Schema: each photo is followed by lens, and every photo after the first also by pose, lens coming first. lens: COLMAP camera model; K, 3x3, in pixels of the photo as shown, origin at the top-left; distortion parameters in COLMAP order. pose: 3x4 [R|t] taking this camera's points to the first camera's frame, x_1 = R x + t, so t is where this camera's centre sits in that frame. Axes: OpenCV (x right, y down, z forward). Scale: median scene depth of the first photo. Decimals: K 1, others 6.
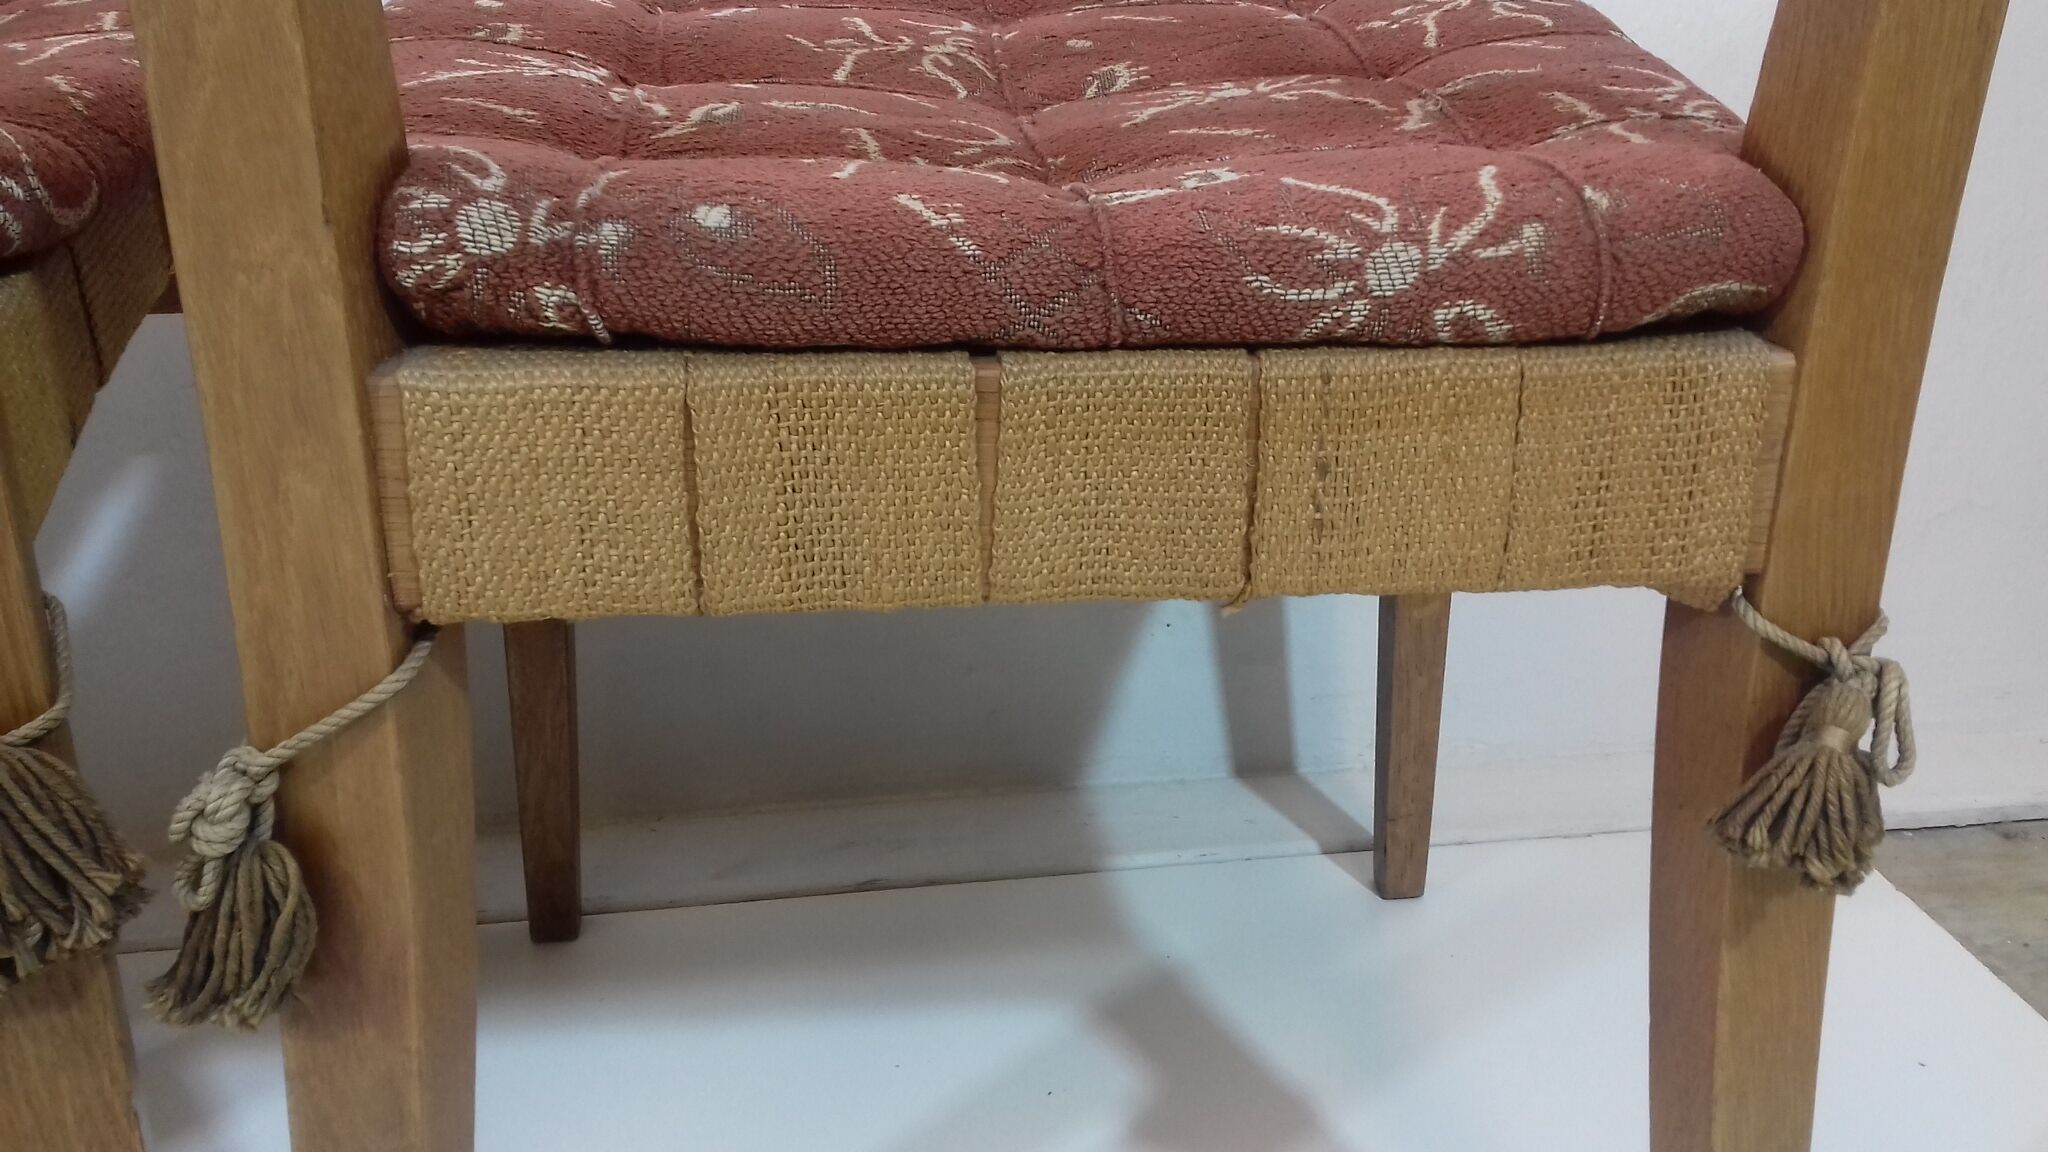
lens RADIAL K [[1840.8, 0, 1022.5], [0, 1840.8, 557.2], [0, 0, 1]] dist [0.049815, -0.020420]
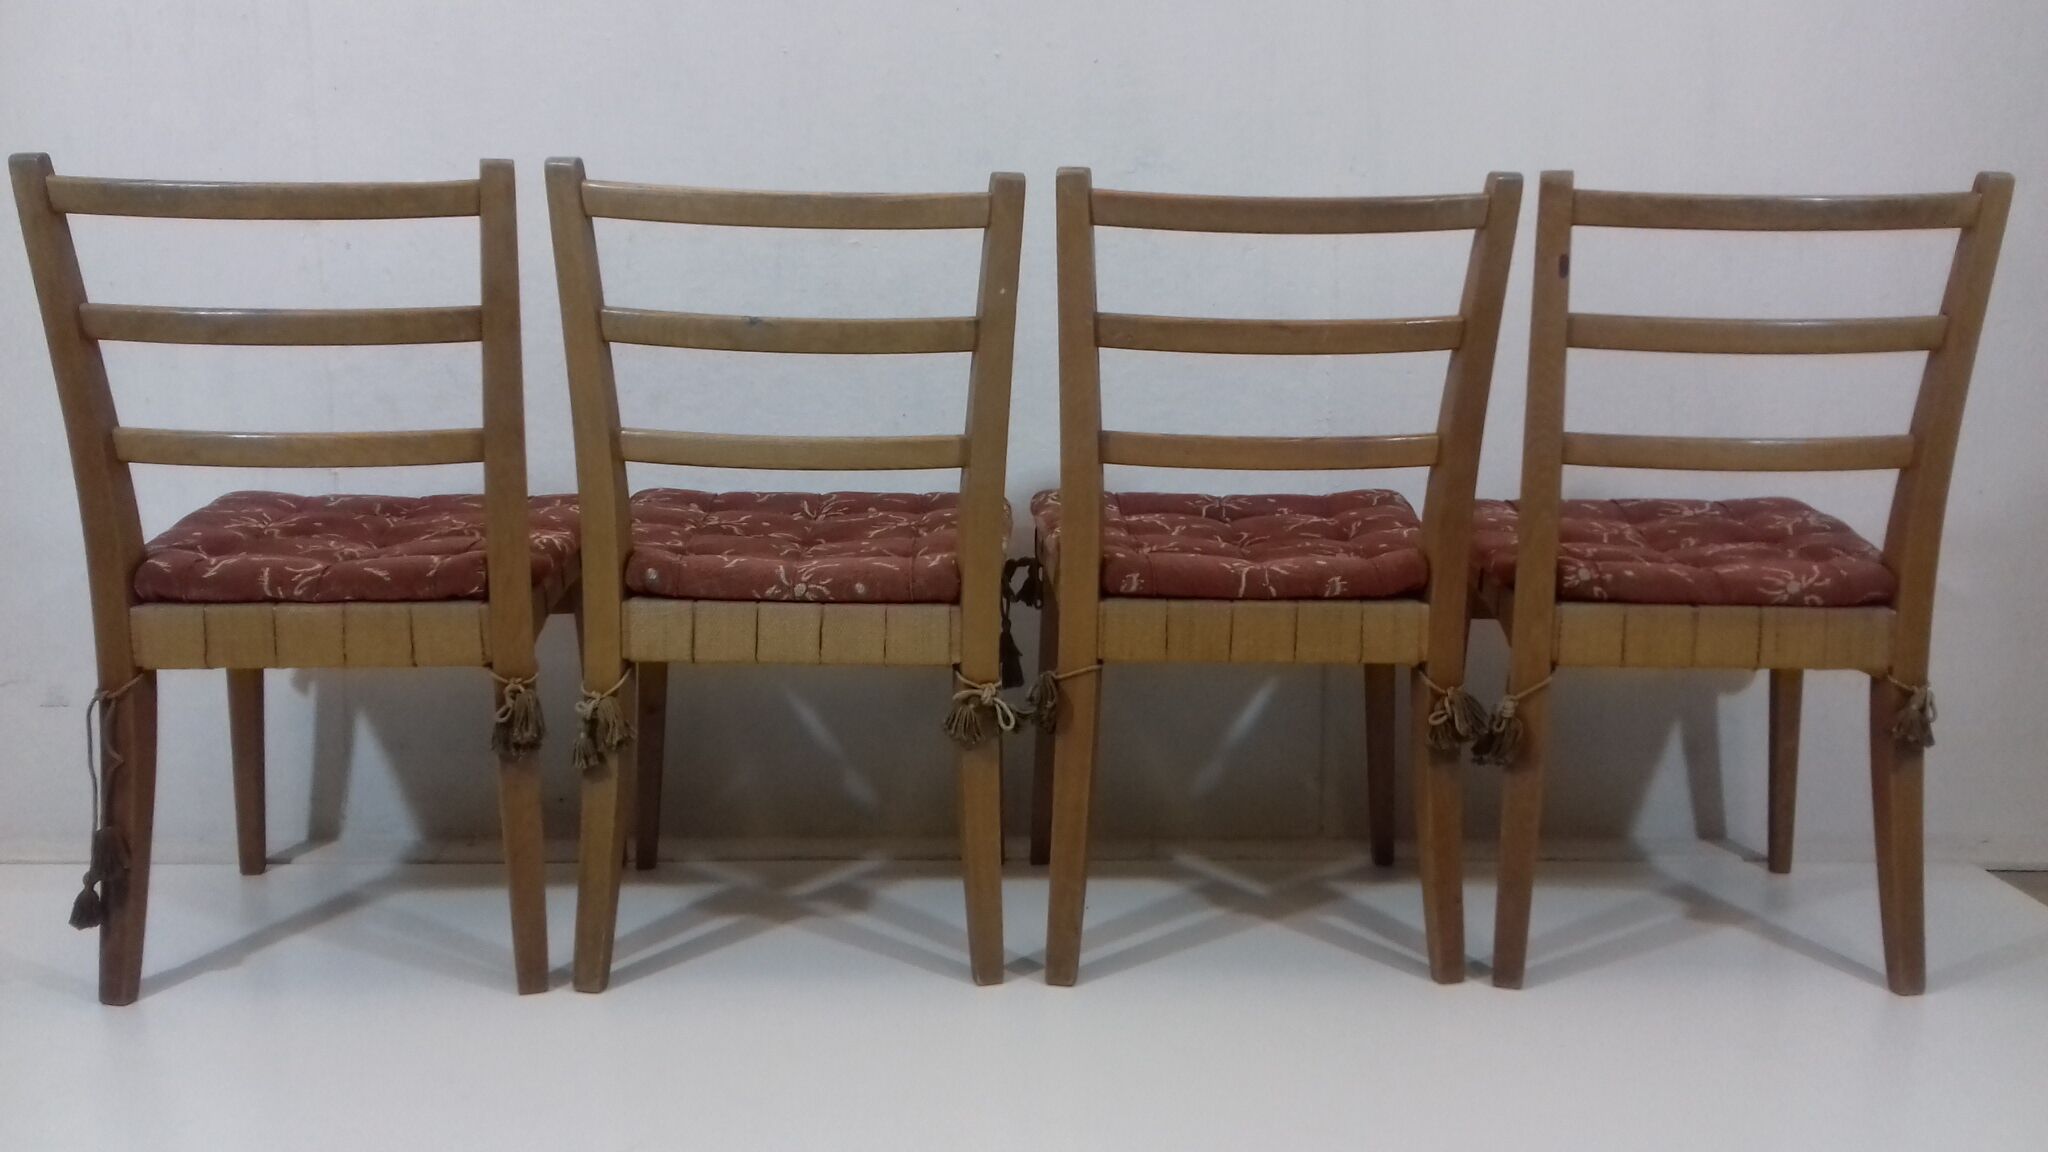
lens RADIAL K [[1840.8, 0, 1037.9], [0, 1840.8, 594.9], [0, 0, 1]] dist [0.049815, -0.020420]
pose [[0.990846, 0.015631, -0.134090, -0.937282], [-0.043814, 0.976741, -0.209899, 0.821490], [0.127690, 0.213853, 0.968484, -3.309275]]
